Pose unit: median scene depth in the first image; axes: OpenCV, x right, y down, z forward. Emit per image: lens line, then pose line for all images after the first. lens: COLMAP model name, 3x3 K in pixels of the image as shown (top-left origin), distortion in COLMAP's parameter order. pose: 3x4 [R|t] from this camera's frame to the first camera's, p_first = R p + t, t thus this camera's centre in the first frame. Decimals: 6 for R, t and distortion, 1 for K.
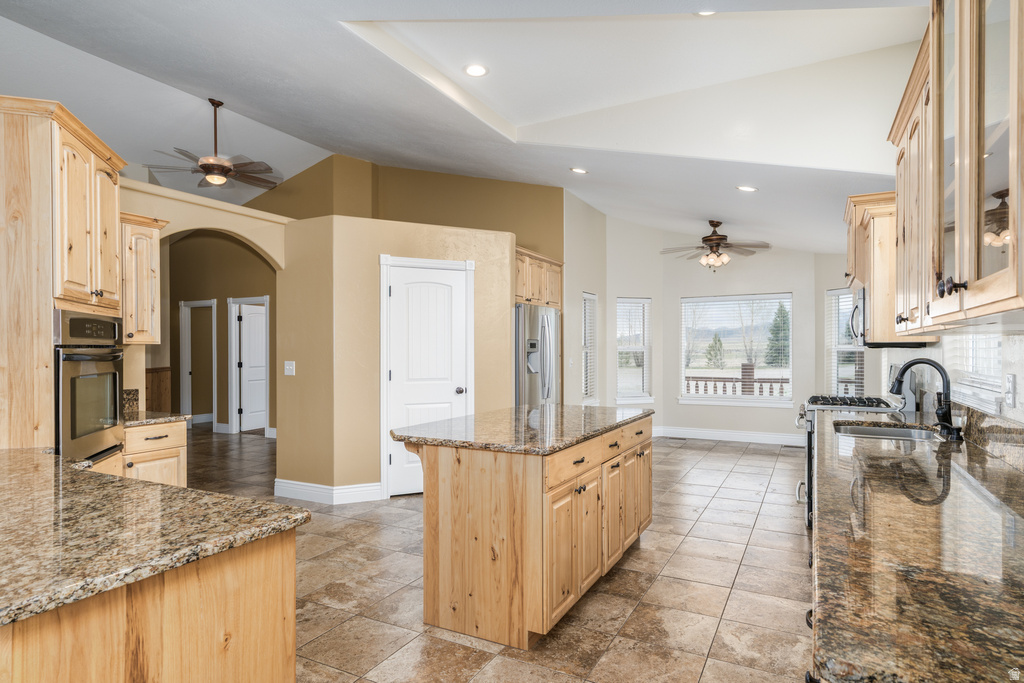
lens RADIAL K [[604.3, 0, 512.0], [0, 604.3, 341.5], [0, 0, 1]] dist [0.001974, 0.000488]
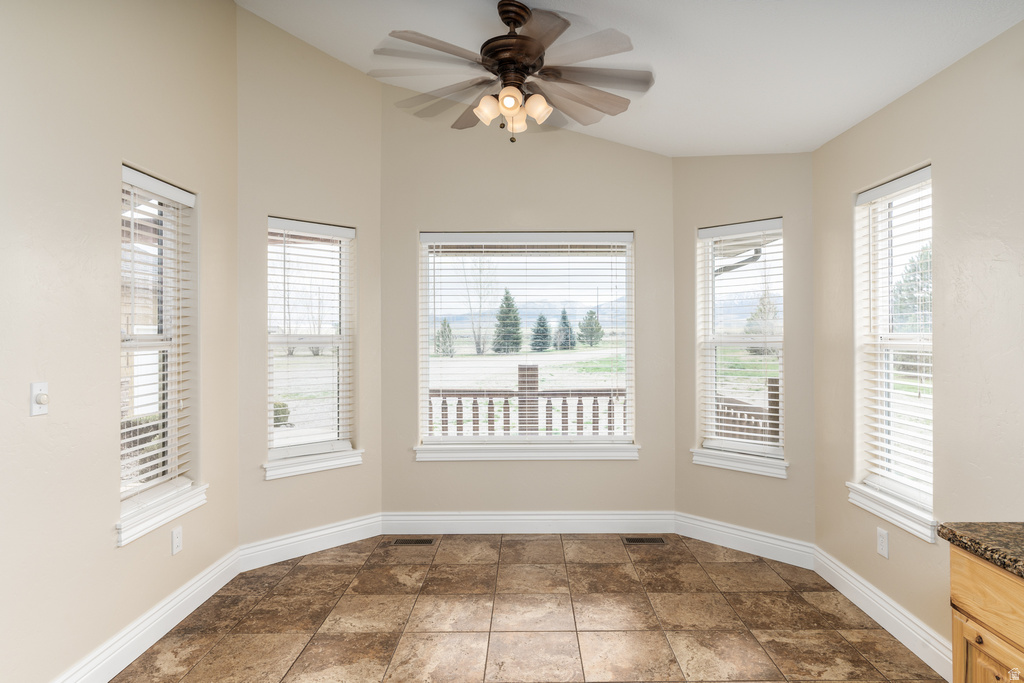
lens RADIAL K [[604.3, 0, 512.0], [0, 604.3, 341.5], [0, 0, 1]] dist [0.001974, 0.000488]
pose [[0.904798, -0.004143, 0.425820, 0.129300], [-0.005928, 0.999733, 0.022323, 0.000600], [-0.425799, -0.022722, 0.904532, 0.489213]]
